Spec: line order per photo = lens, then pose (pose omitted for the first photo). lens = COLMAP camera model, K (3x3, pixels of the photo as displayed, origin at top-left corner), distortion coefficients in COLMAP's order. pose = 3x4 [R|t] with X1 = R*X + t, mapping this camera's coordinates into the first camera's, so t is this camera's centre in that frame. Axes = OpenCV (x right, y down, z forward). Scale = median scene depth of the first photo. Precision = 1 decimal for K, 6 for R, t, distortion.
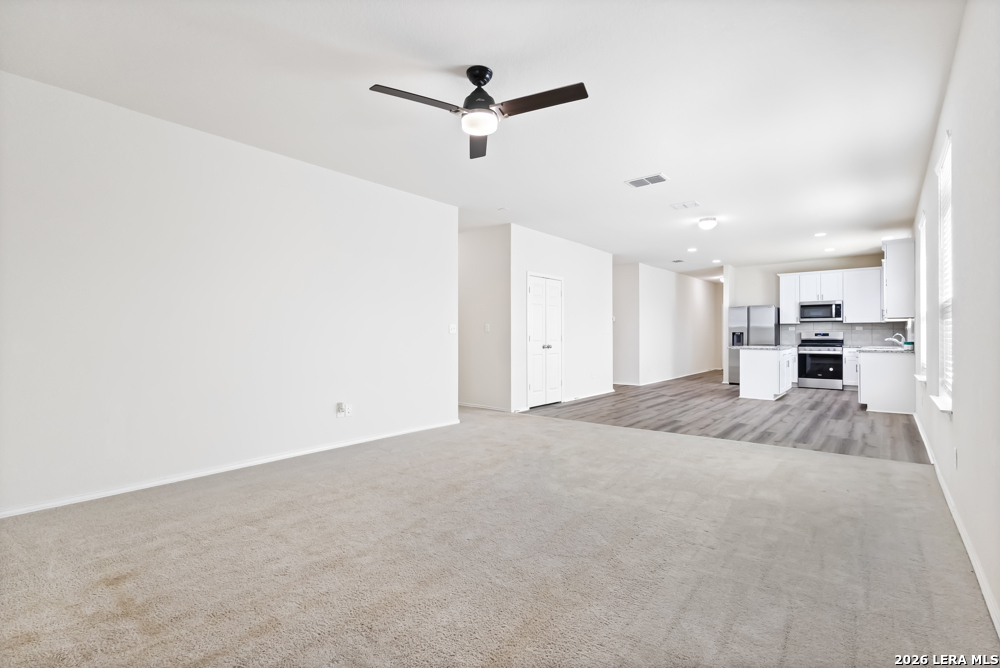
lens RADIAL K [[461.4, 0, 494.3], [0, 461.4, 332.9], [0, 0, 1]] dist [0.004028, 0.000077]
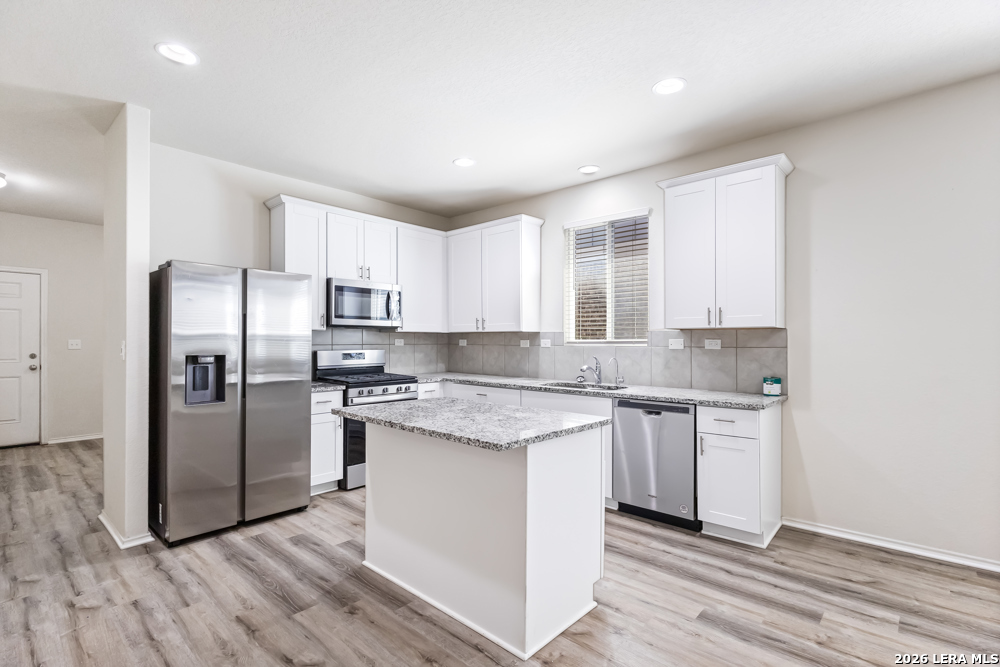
lens RADIAL K [[468.4, 0, 494.3], [0, 468.4, 332.7], [0, 0, 1]] dist [-0.001428, -0.001381]
pose [[0.044658, 0.022407, 0.998751, 0.259227], [-0.005075, 0.999741, -0.022202, -0.009566], [-0.998989, -0.004077, 0.044760, 0.849475]]
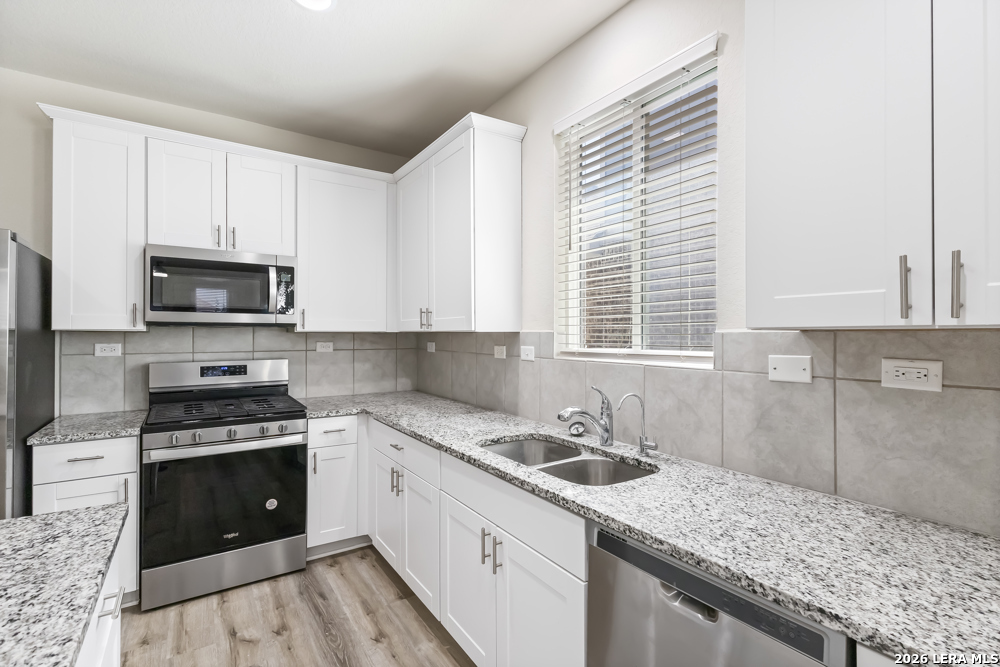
lens RADIAL K [[461.4, 0, 494.3], [0, 461.4, 332.4], [0, 0, 1]] dist [0.004028, 0.000077]
pose [[0.280470, 0.009363, 0.959817, 0.484836], [-0.006267, 0.999949, -0.007923, -0.018795], [-0.959842, -0.003793, 0.280514, 0.765824]]
